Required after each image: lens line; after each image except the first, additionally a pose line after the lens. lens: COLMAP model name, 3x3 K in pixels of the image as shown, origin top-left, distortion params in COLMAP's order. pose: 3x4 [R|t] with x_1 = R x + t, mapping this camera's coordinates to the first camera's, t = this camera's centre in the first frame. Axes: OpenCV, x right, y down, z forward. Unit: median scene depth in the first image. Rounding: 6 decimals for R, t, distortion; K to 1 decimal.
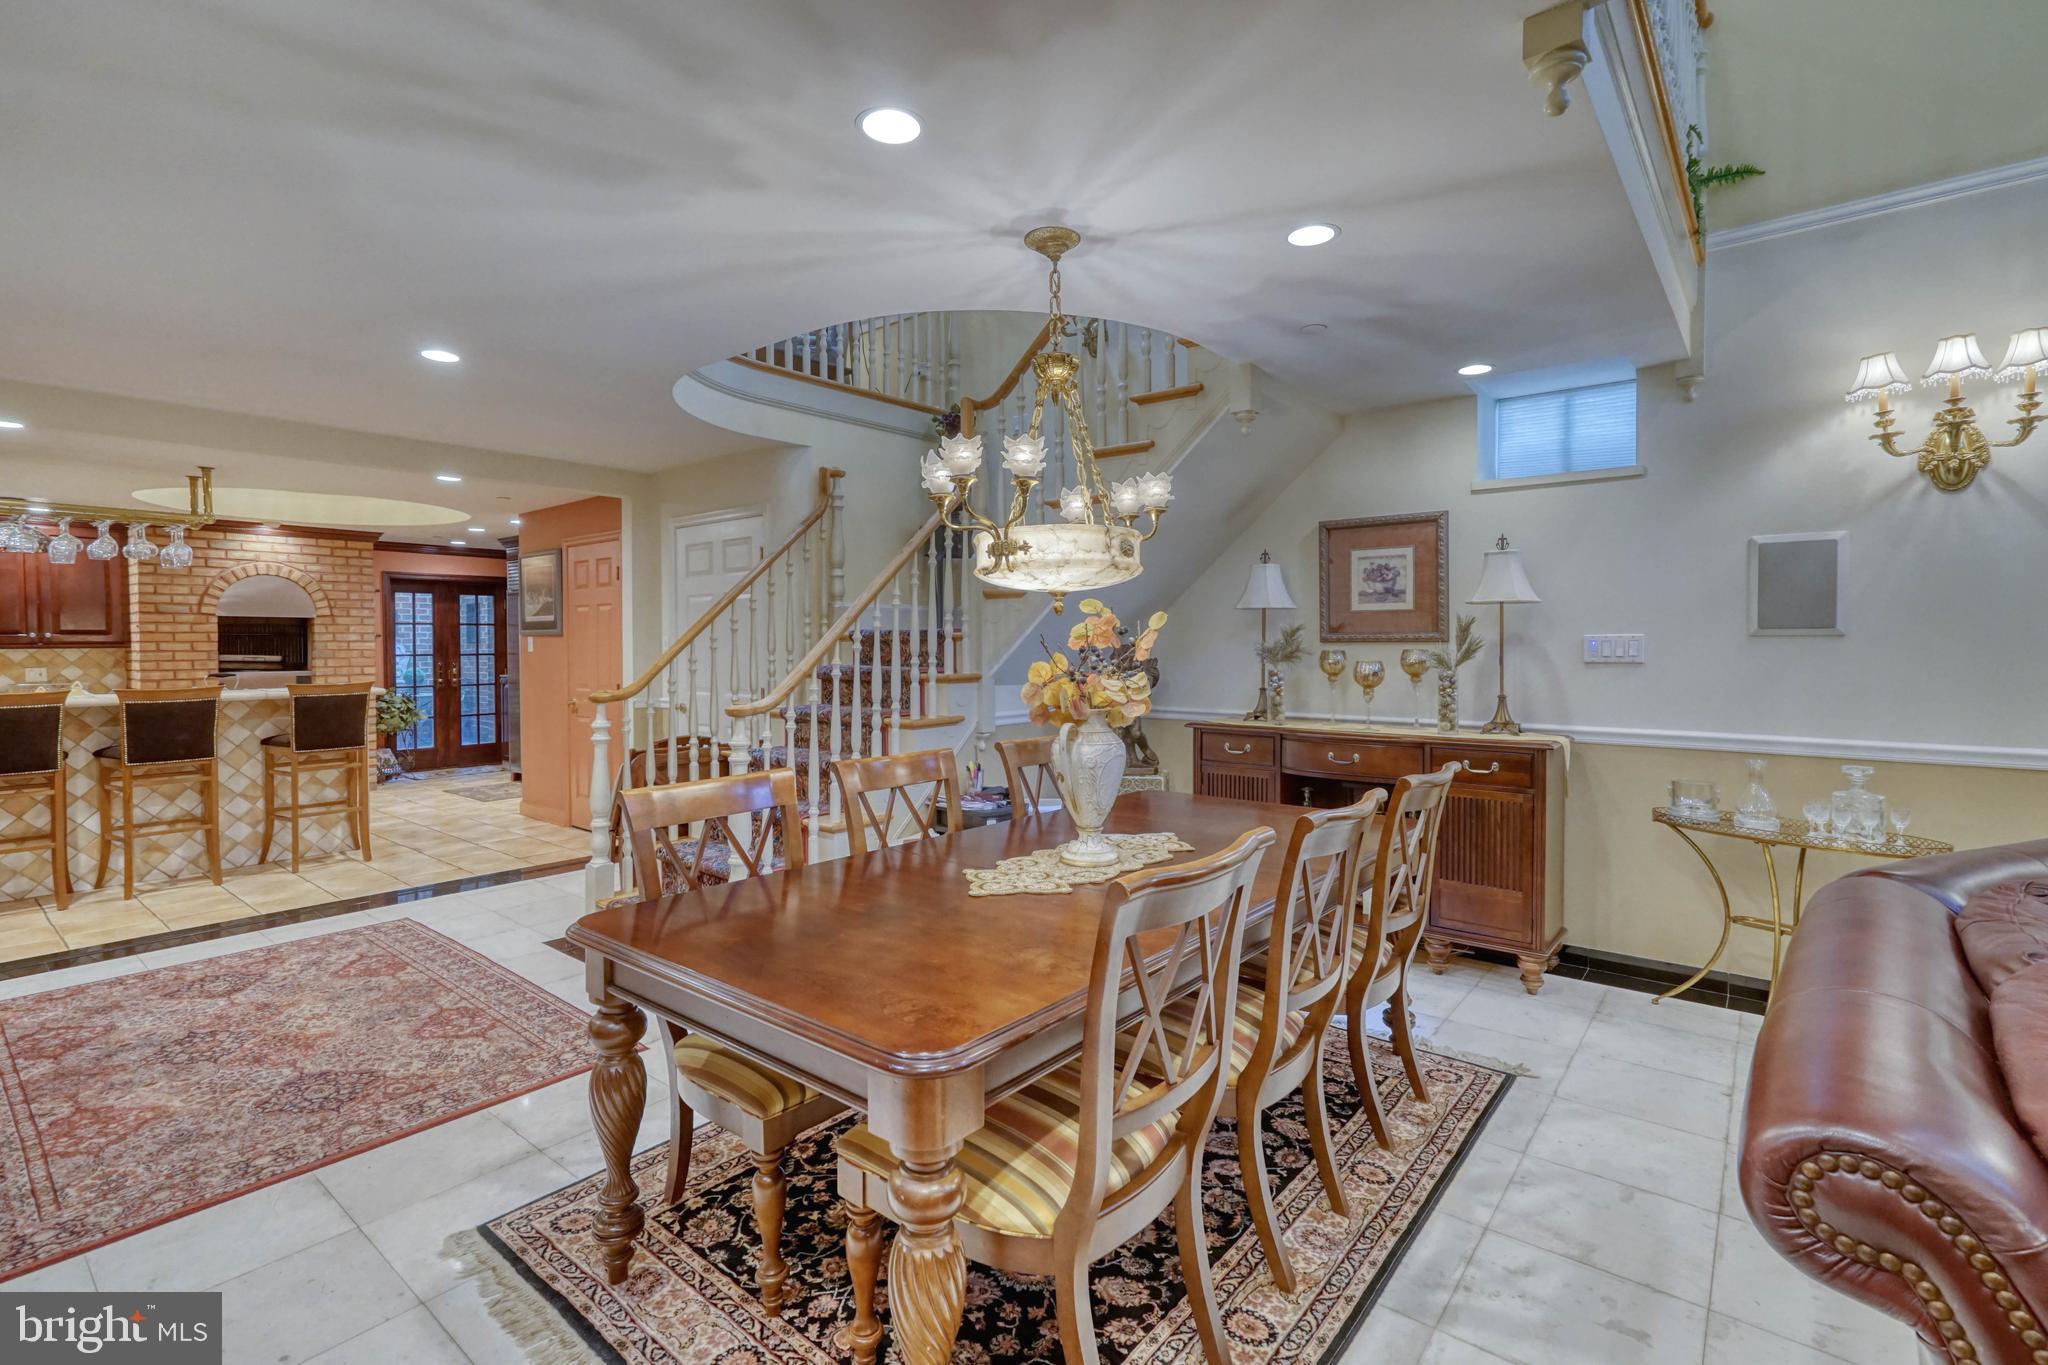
lens RADIAL K [[934.7, 0, 1004.3], [0, 934.7, 658.2], [0, 0, 1]] dist [0.001090, 0.006608]
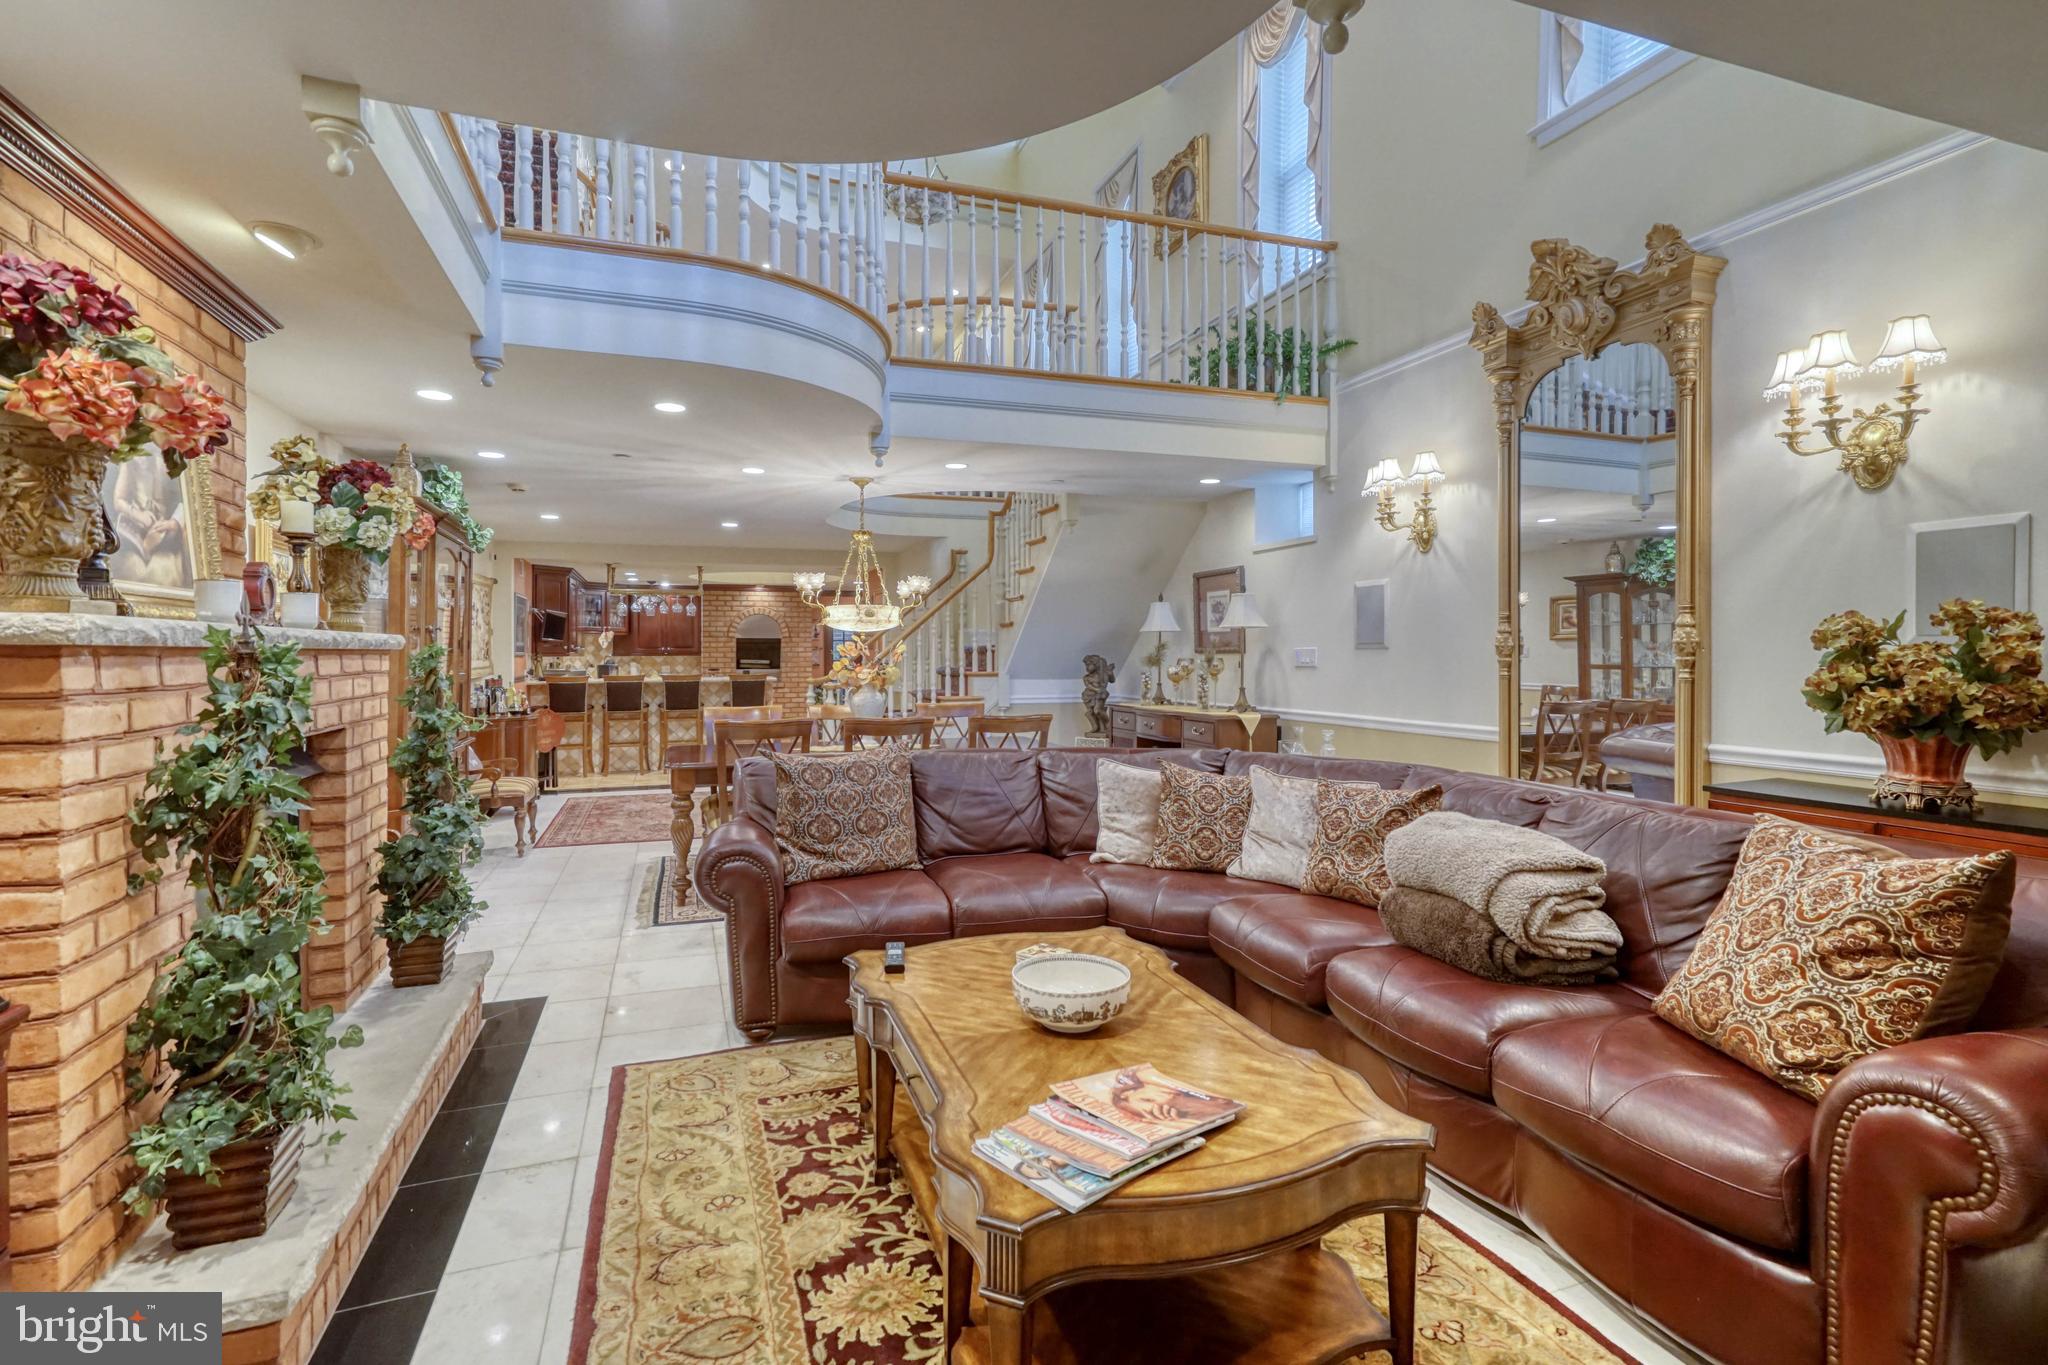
lens RADIAL K [[934.7, 0, 985.4], [0, 934.7, 649.4], [0, 0, 1]] dist [0.001090, 0.006608]
pose [[0.848084, -0.000213, -0.529862, 0.670613], [-0.010479, 0.999798, -0.017175, 0.003752], [0.529759, 0.020119, 0.847910, -0.341622]]
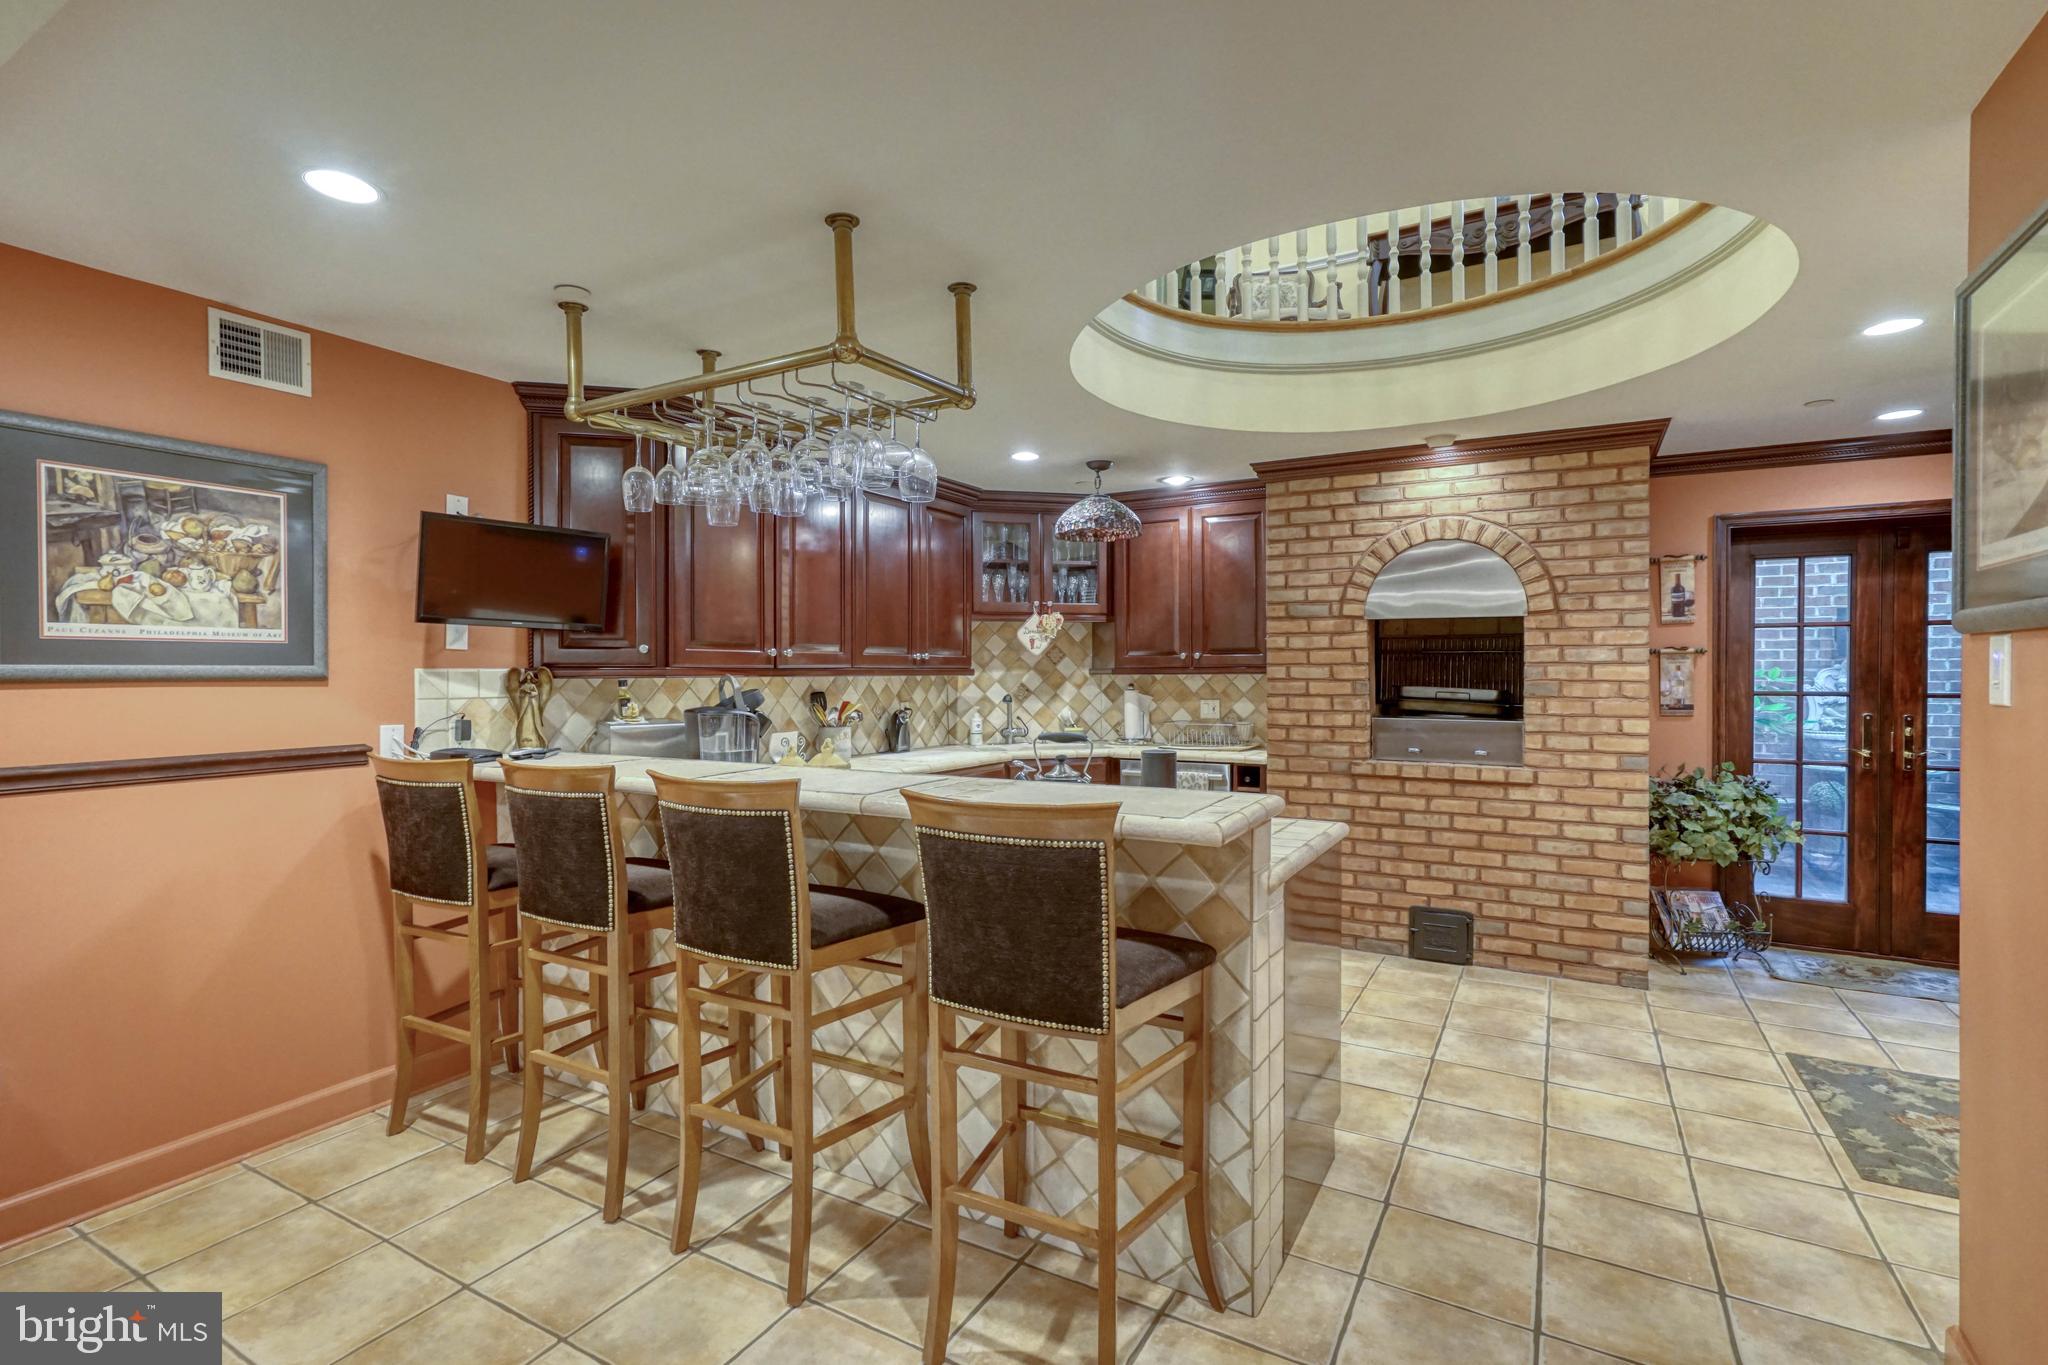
lens RADIAL K [[934.7, 0, 1020.4], [0, 934.7, 672.3], [0, 0, 1]] dist [0.001090, 0.006608]
pose [[0.169815, 0.007250, -0.985449, -0.399862], [-0.016714, 0.999850, 0.004475, -0.015135], [0.985334, 0.015711, 0.169910, 0.901408]]
